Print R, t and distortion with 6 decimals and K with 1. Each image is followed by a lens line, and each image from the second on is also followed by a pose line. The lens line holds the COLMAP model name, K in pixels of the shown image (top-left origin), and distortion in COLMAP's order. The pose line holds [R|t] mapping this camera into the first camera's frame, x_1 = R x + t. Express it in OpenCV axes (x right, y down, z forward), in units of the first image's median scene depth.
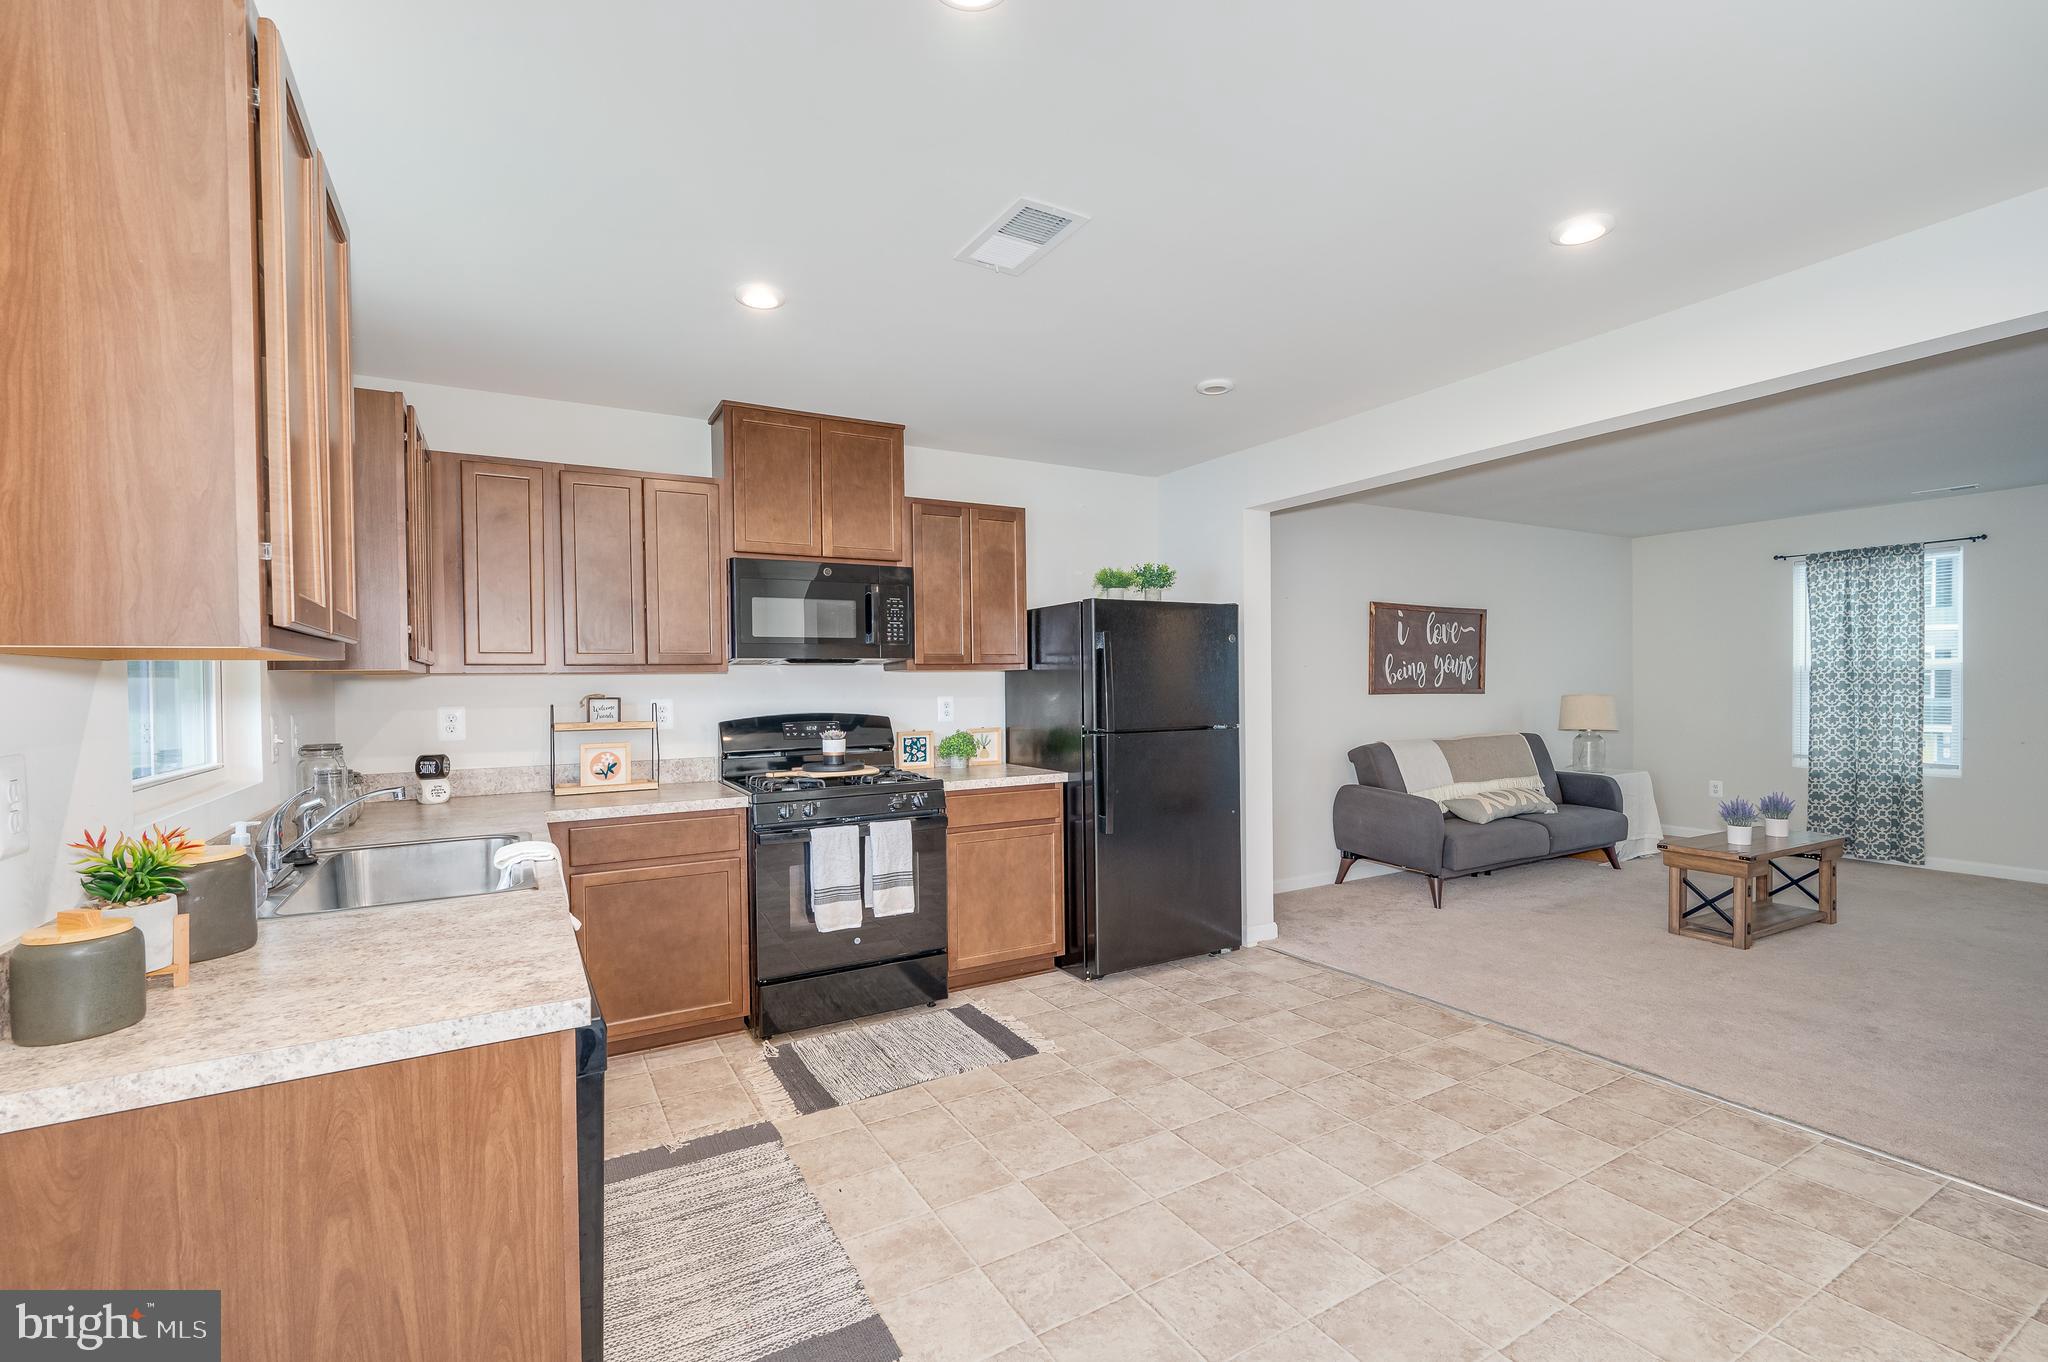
lens RADIAL K [[902.5, 0, 1030.4], [0, 902.5, 692.4], [0, 0, 1]] dist [-0.000150, -0.000321]
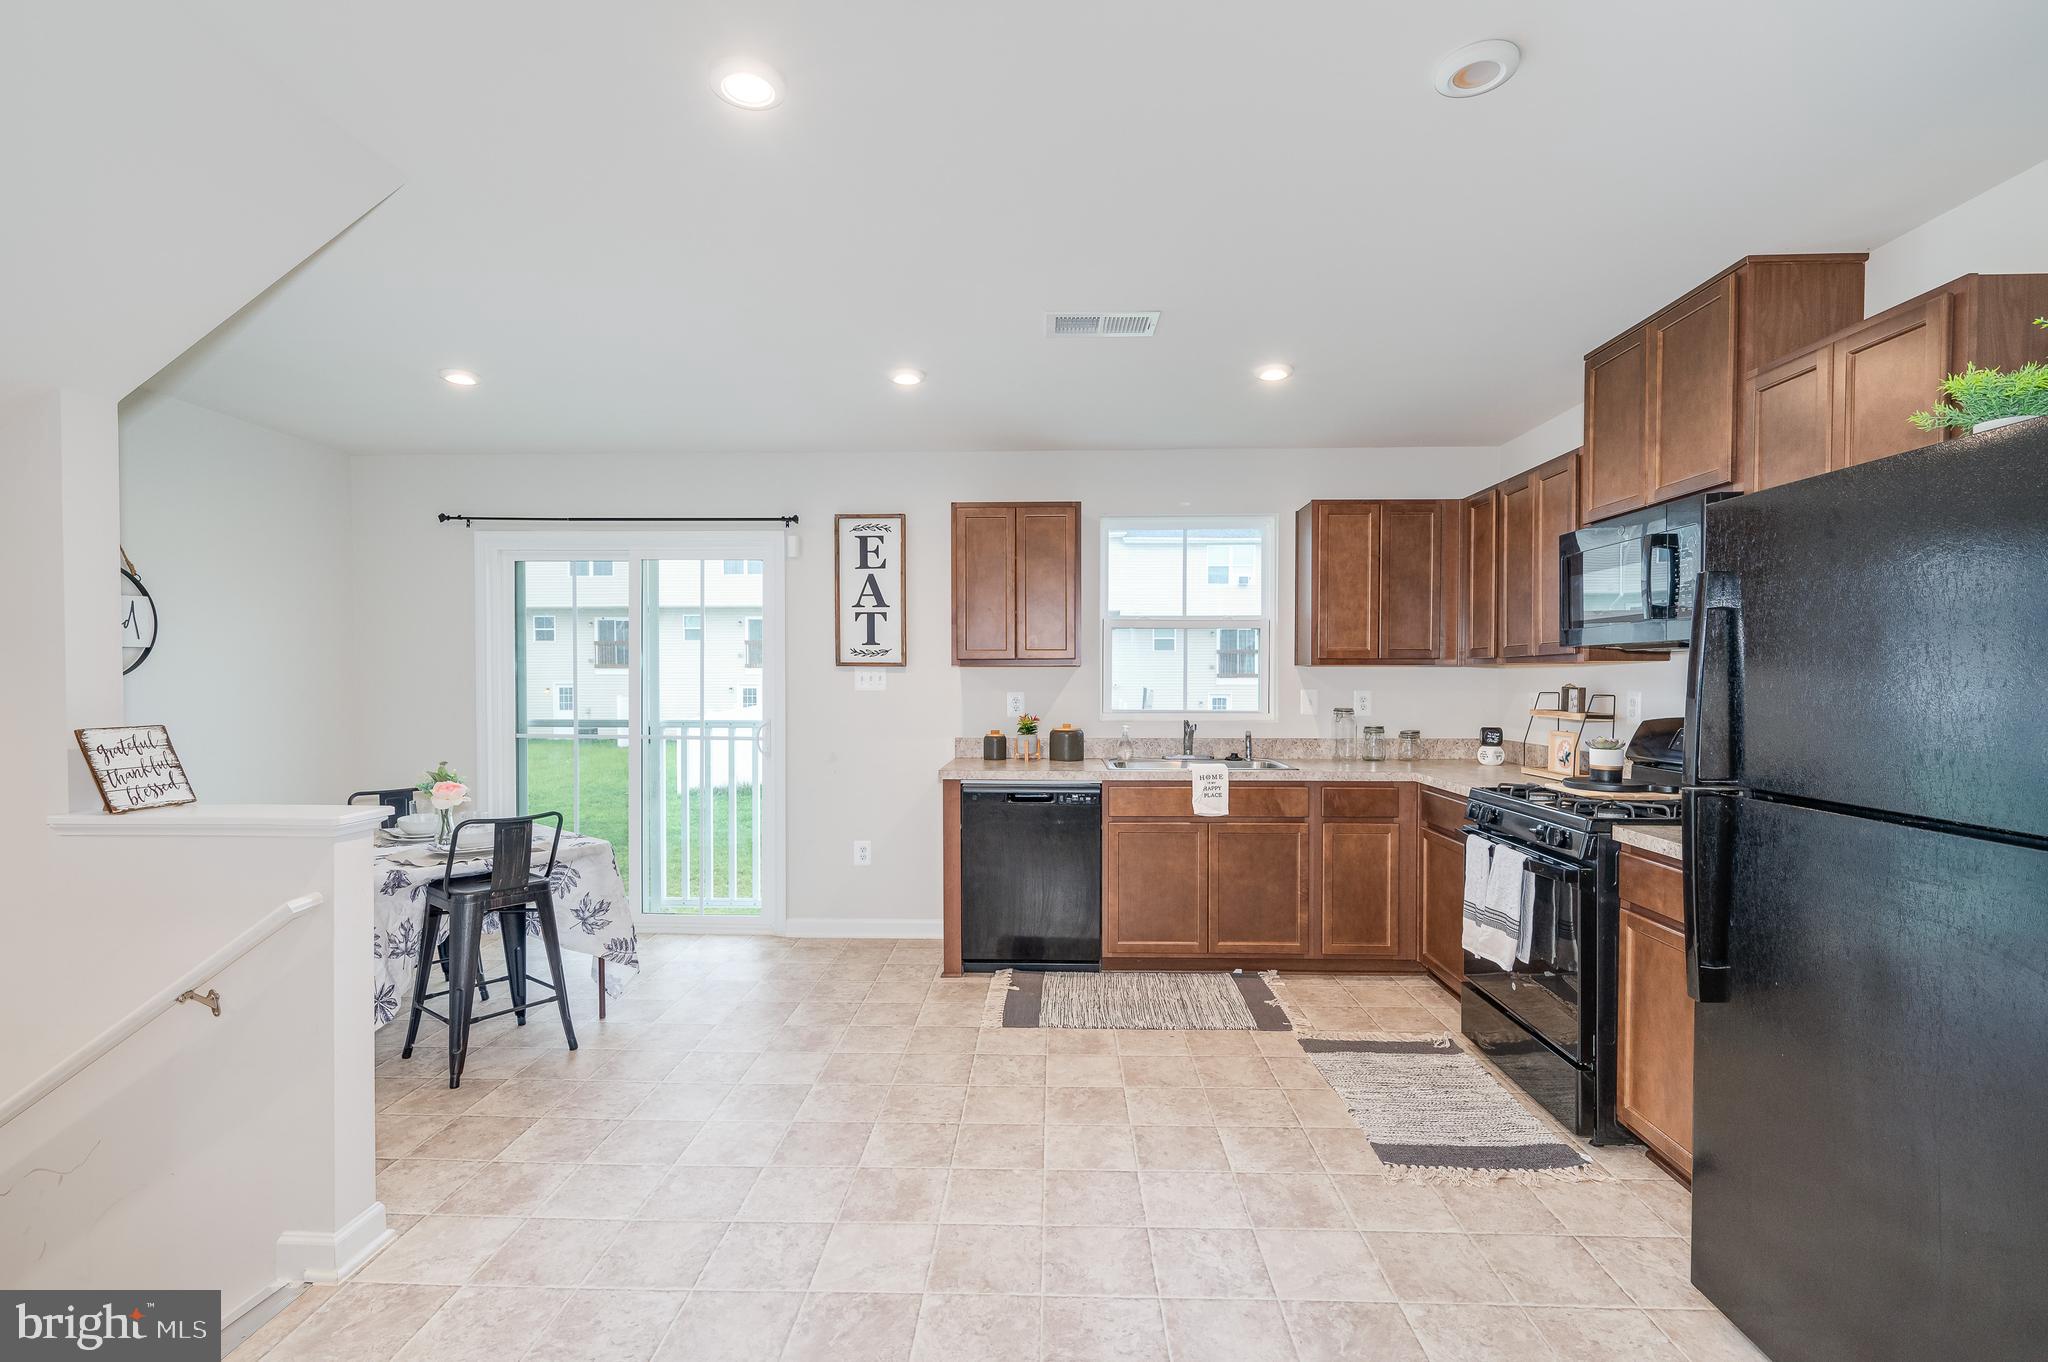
lens RADIAL K [[922.3, 0, 1032.7], [0, 922.3, 692.8], [0, 0, 1]] dist [-0.000504, -0.000010]
pose [[-0.527447, 0.027432, -0.849145, 0.679849], [-0.004485, 0.999375, 0.035071, -0.020428], [0.849576, 0.022306, -0.526994, 0.955458]]
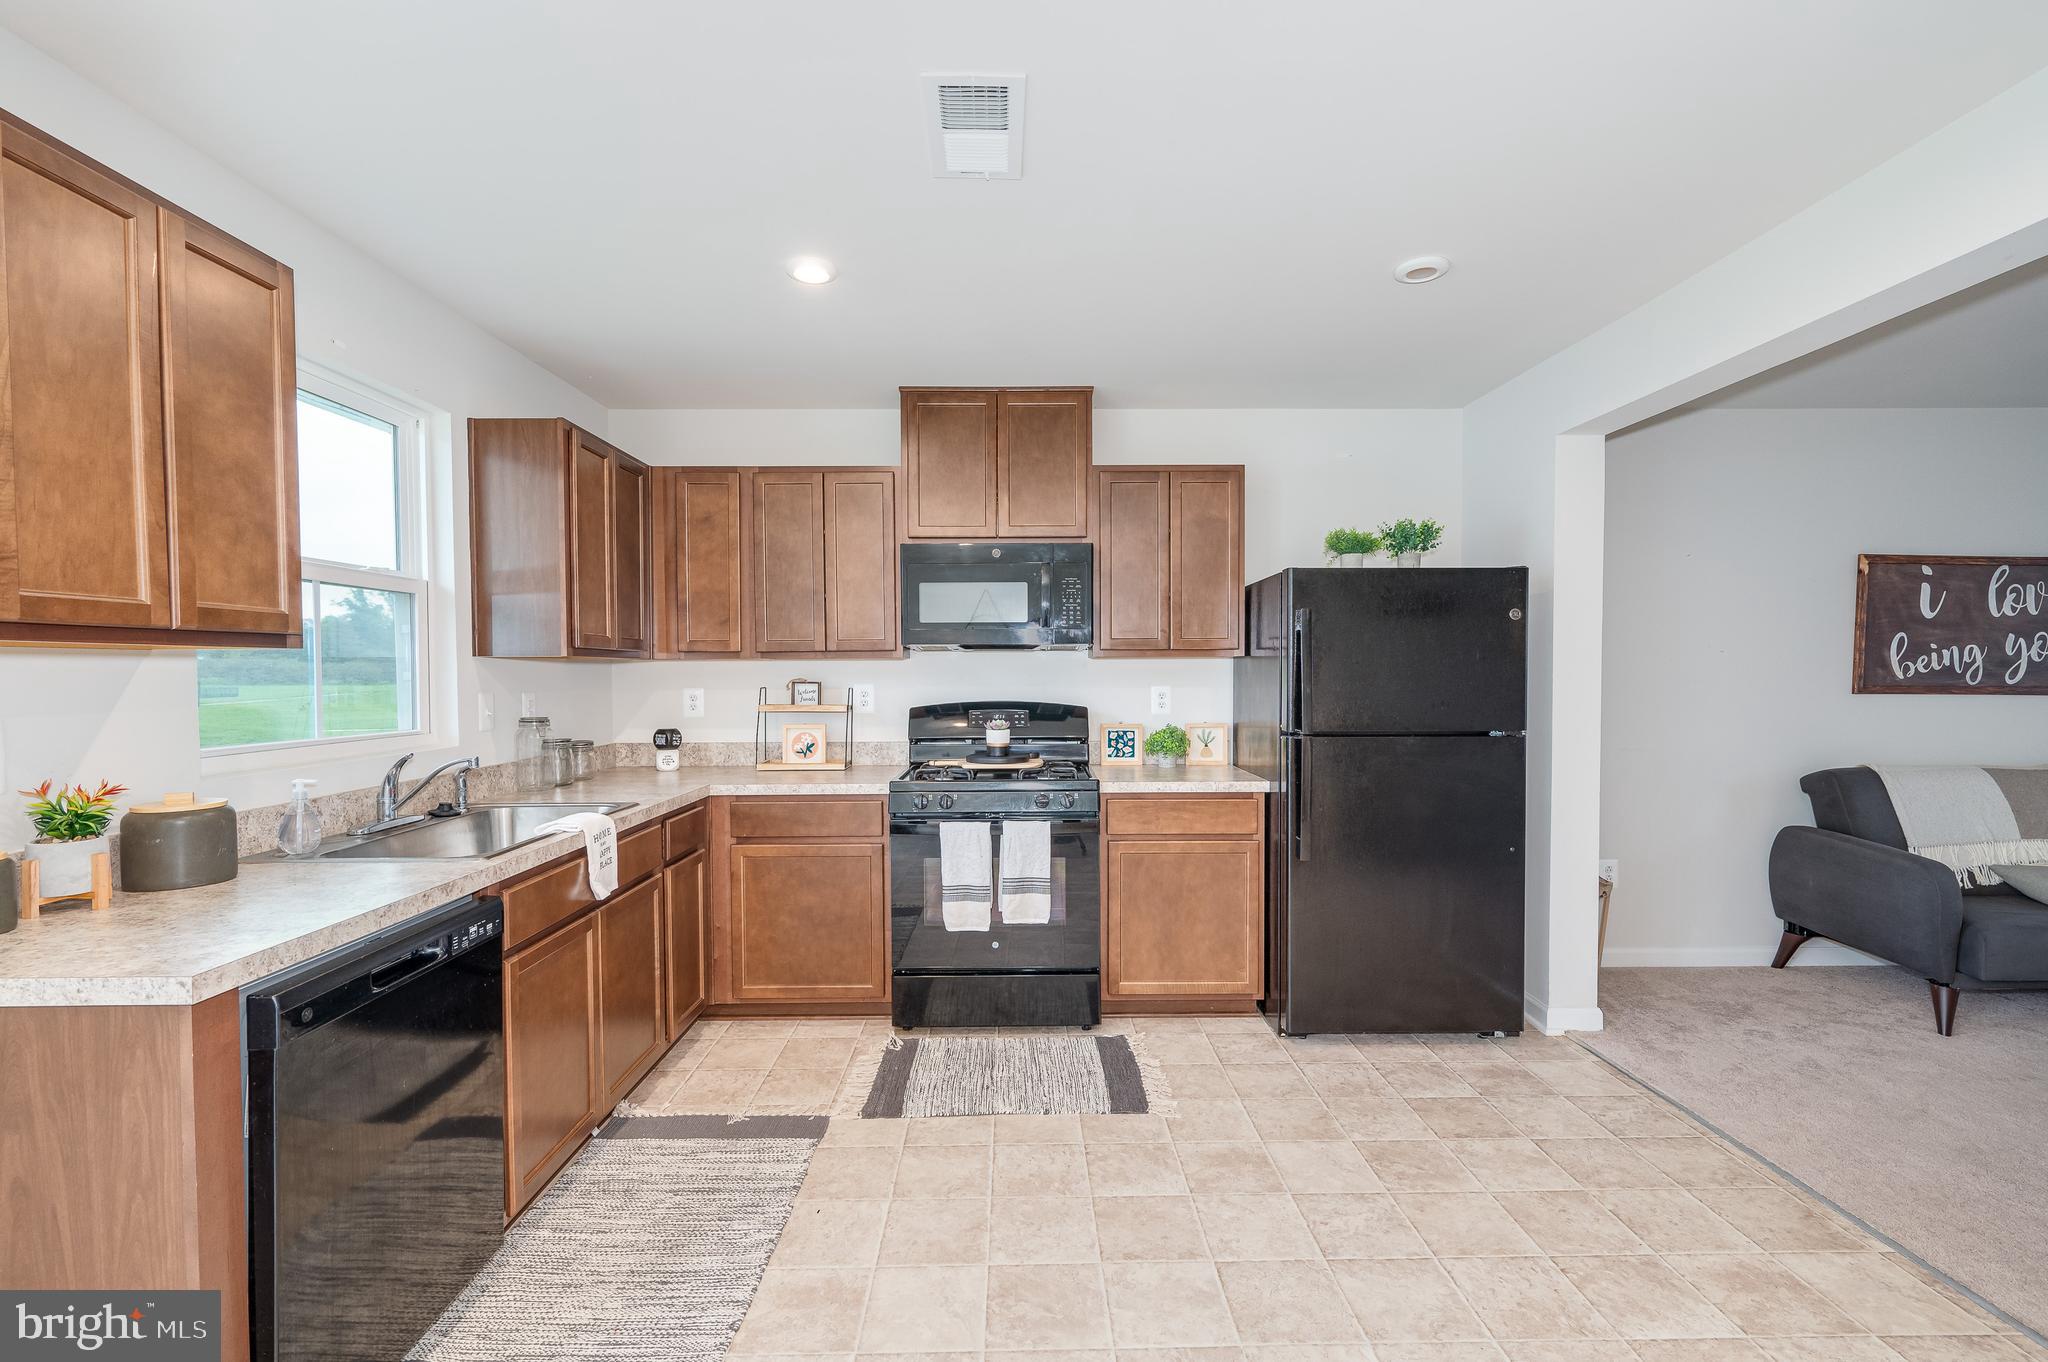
lens RADIAL K [[901.2, 0, 1022.9], [0, 901.2, 693.7], [0, 0, 1]] dist [0.000633, 0.000037]
pose [[0.870515, 0.022049, -0.491648, 0.259841], [-0.013183, 0.999682, 0.021491, -0.006207], [0.491965, -0.012227, 0.870529, 0.179931]]
